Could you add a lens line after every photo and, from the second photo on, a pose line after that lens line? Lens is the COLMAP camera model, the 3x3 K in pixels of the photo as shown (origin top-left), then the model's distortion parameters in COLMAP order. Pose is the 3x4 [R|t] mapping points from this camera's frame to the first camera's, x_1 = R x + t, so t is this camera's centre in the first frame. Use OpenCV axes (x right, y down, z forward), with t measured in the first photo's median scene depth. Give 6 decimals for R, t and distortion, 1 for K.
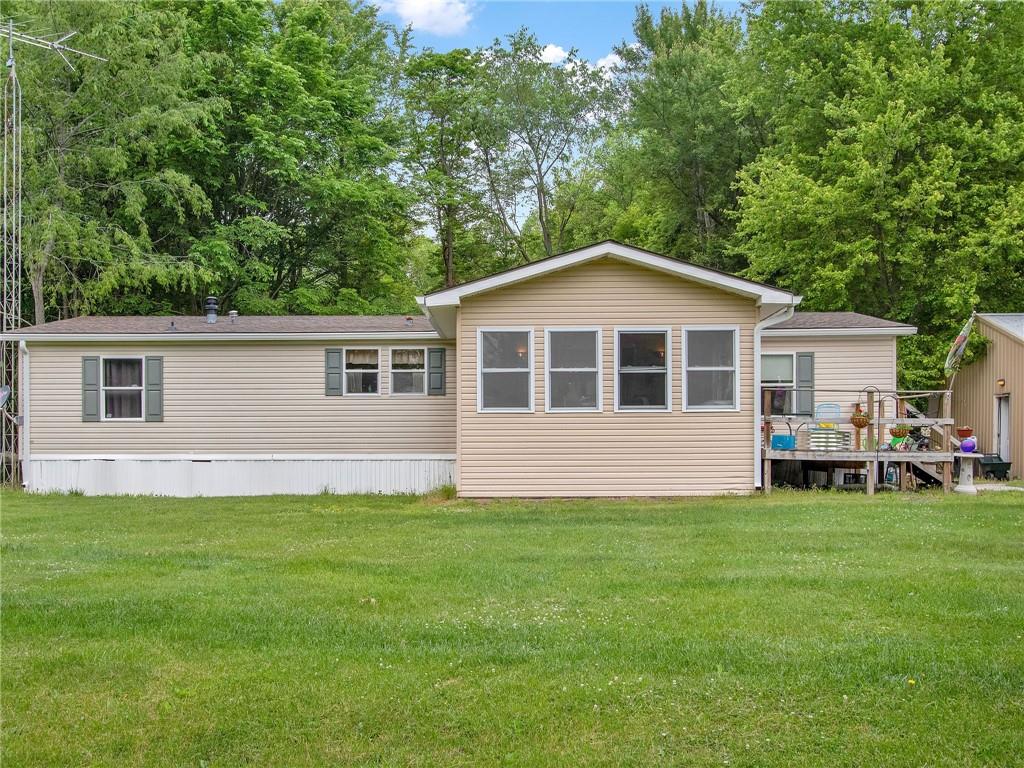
lens RADIAL K [[971.9, 0, 512.1], [0, 971.9, 386.6], [0, 0, 1]] dist [-0.024546, 0.000000]
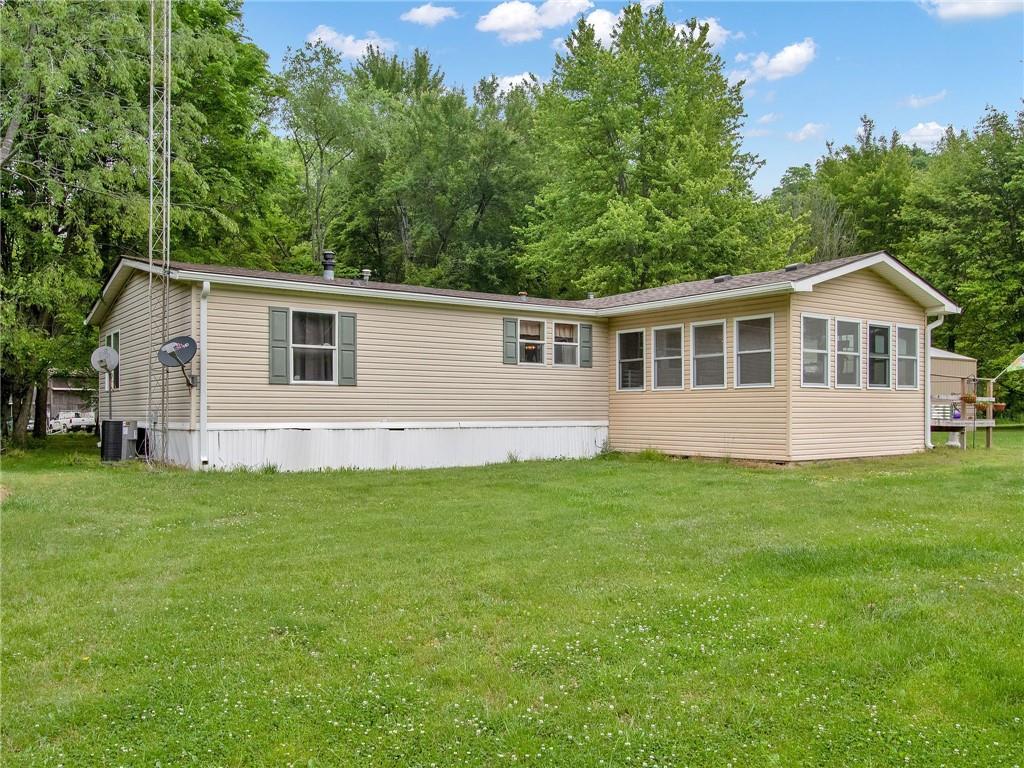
lens RADIAL K [[826.8, 0, 512.0], [0, 826.8, 383.8], [0, 0, 1]] dist [0.008798, 0.001582]
pose [[0.824527, 0.024770, 0.565281, -0.675581], [-0.038714, 0.999170, 0.012686, 0.018578], [-0.564497, -0.032344, 0.824801, 0.283800]]
